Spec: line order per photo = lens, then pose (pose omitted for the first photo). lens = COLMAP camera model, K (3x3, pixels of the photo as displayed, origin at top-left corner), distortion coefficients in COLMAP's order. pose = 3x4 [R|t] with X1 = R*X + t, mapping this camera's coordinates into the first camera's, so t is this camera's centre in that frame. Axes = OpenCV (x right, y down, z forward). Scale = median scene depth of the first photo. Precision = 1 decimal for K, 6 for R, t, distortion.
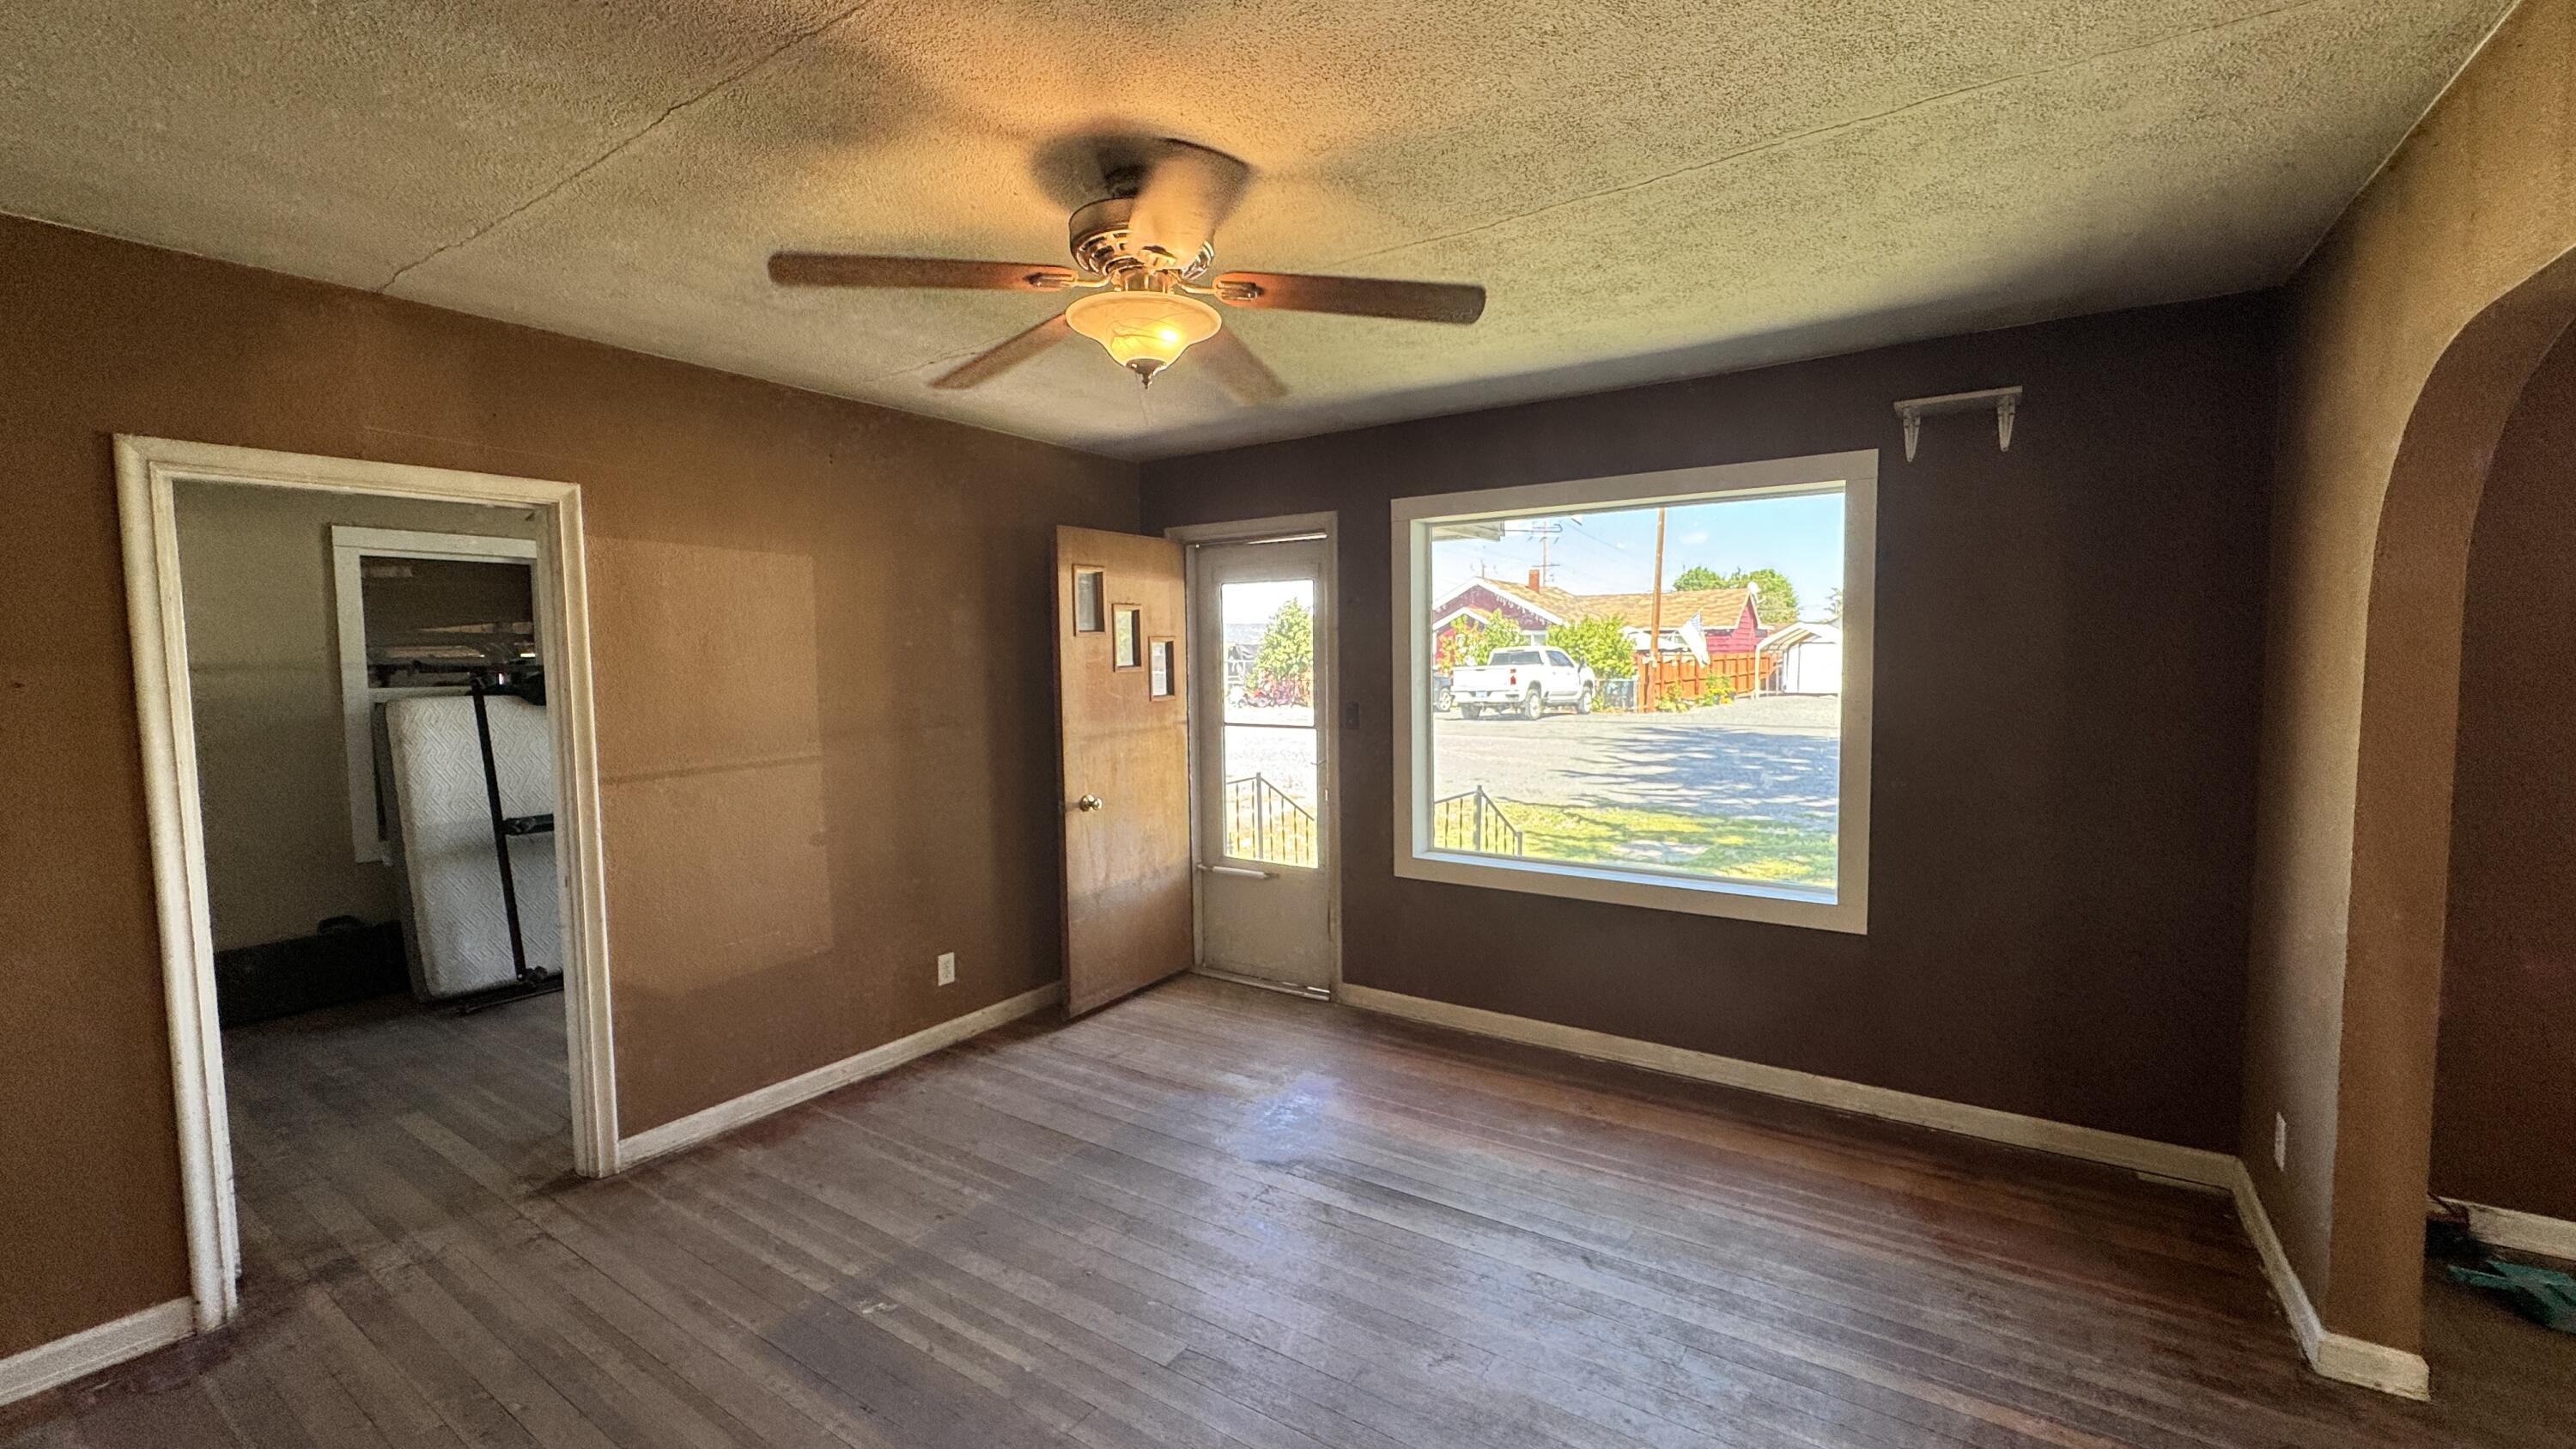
lens RADIAL K [[1031.9, 0, 1288.0], [0, 1031.9, 724.5], [0, 0, 1]] dist [-0.001760, 0.000085]
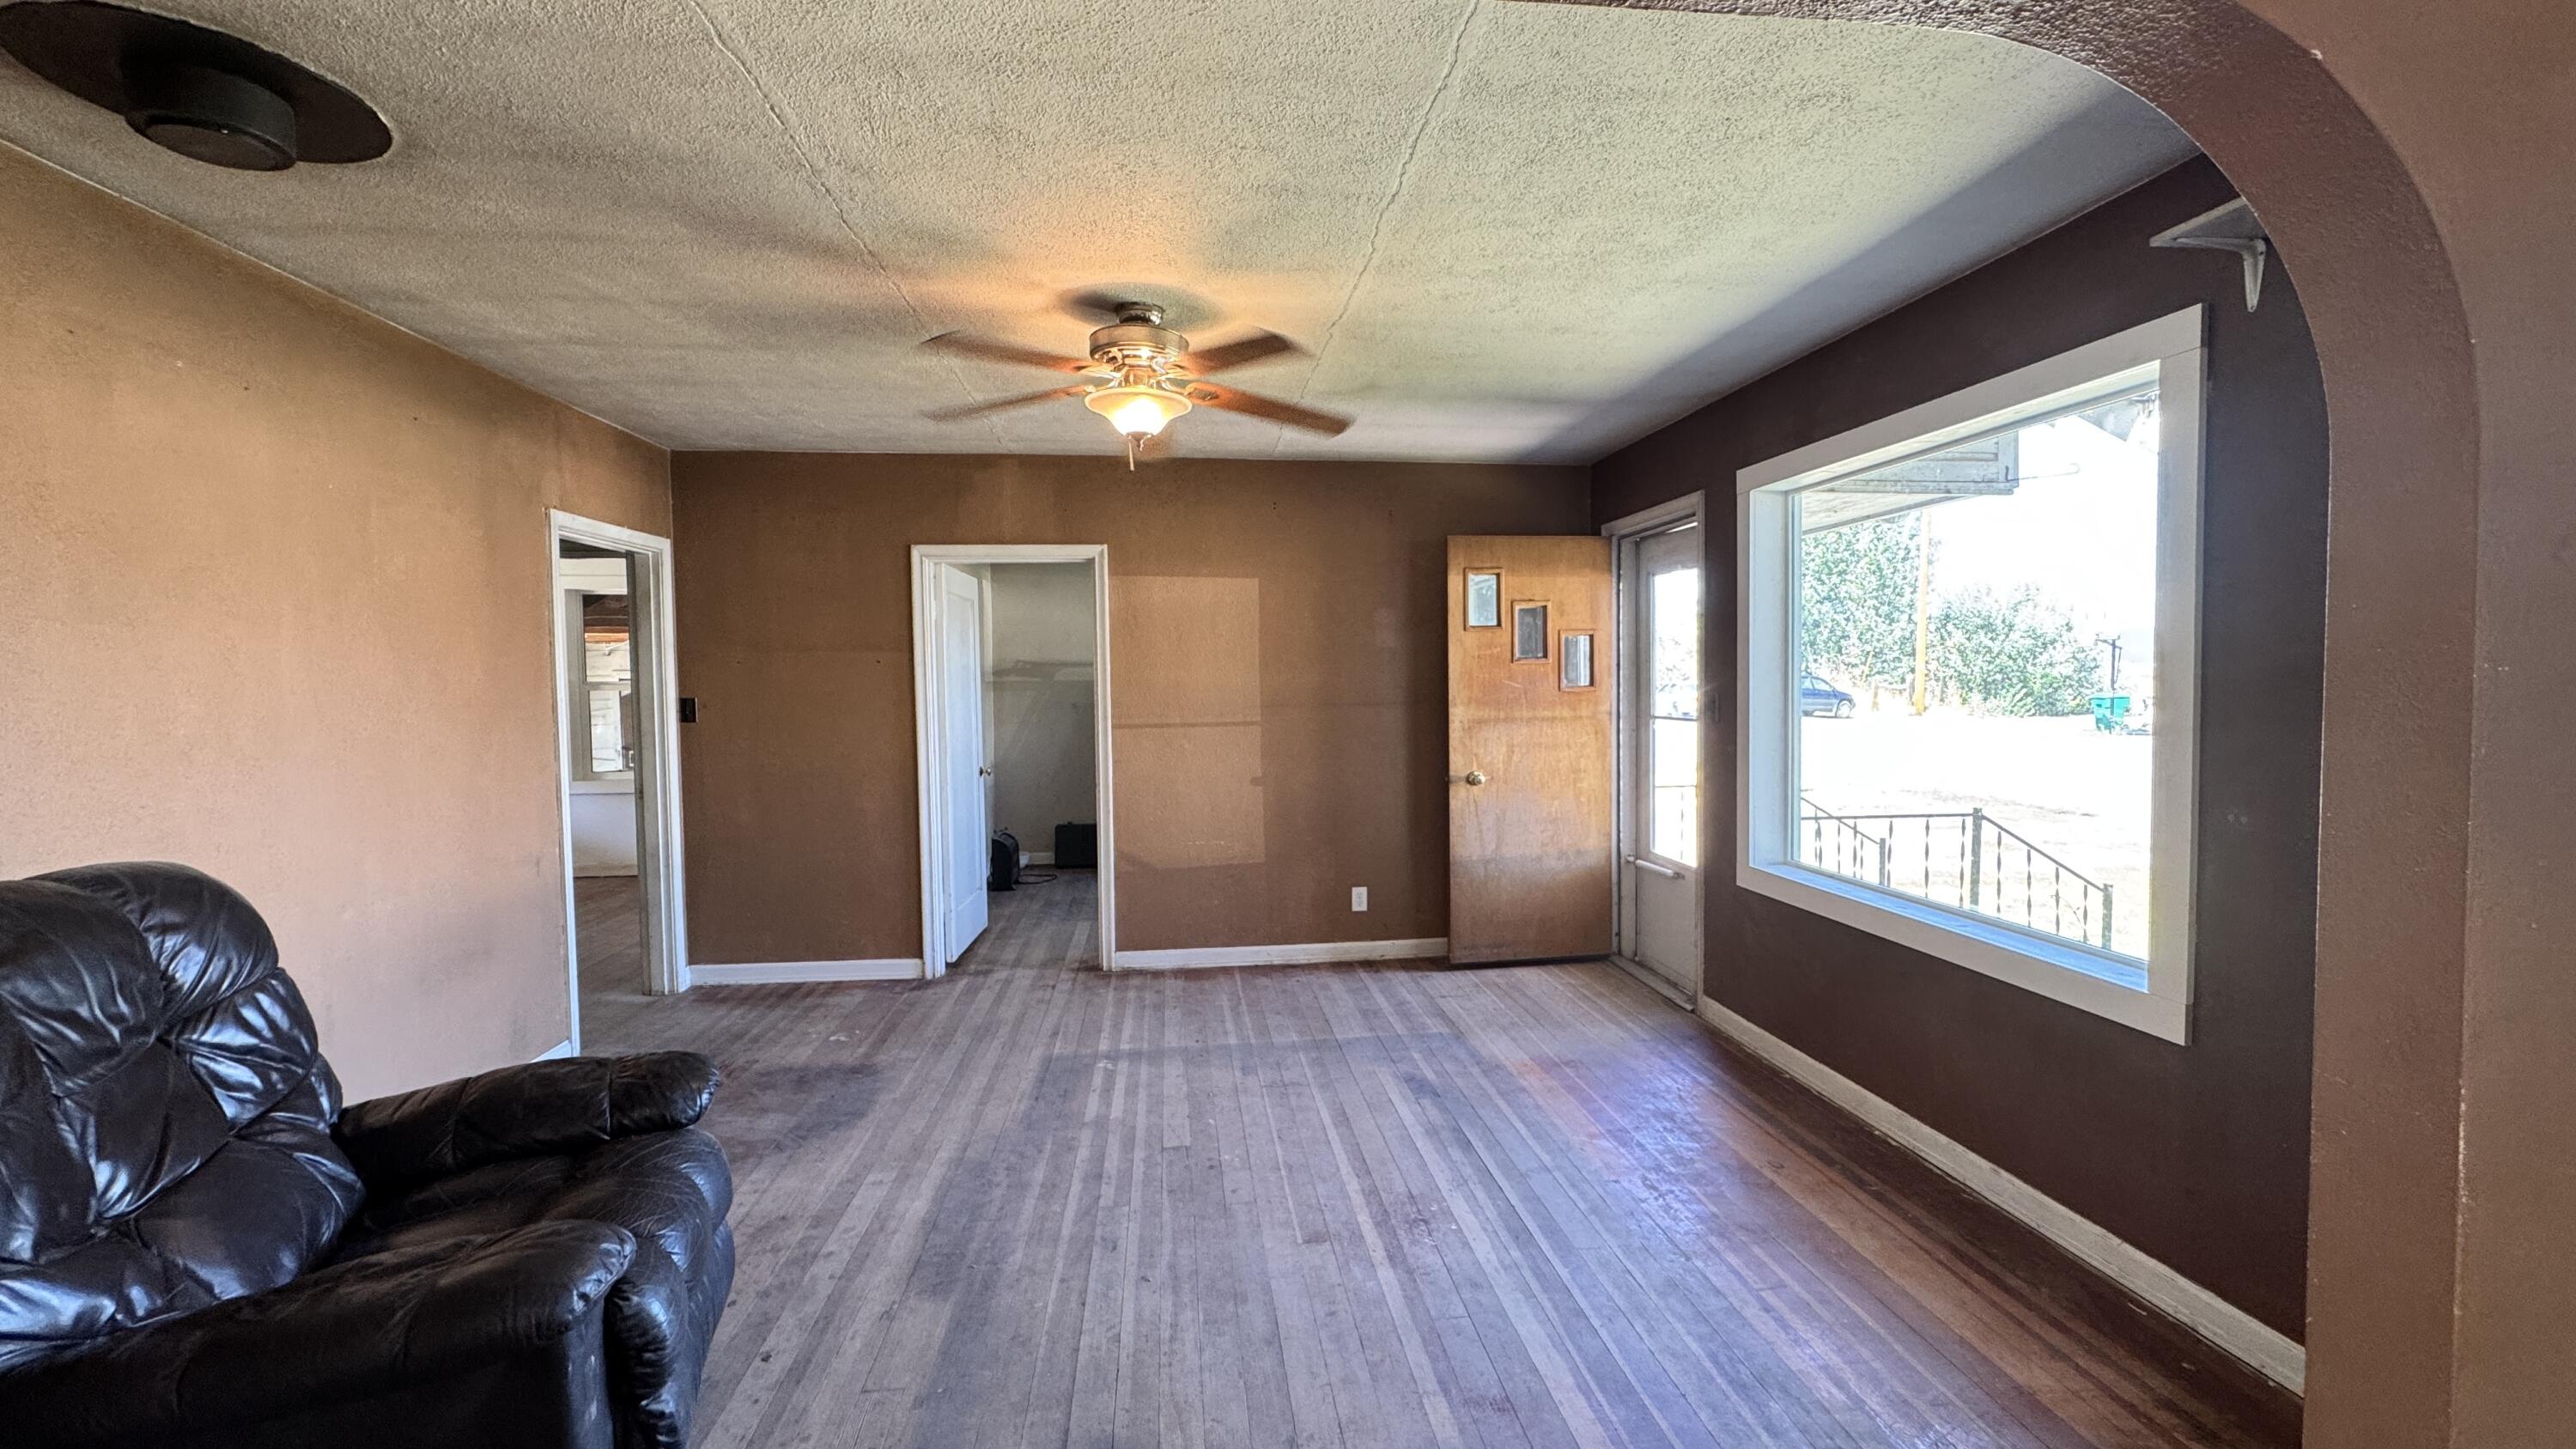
lens RADIAL K [[1030.1, 0, 1288.0], [0, 1030.1, 724.5], [0, 0, 1]] dist [-0.002005, -0.000432]
pose [[0.651558, 0.039132, -0.757589, 0.544222], [-0.049577, 0.998730, 0.008949, 0.017729], [0.756977, 0.031728, 0.652671, 0.109559]]
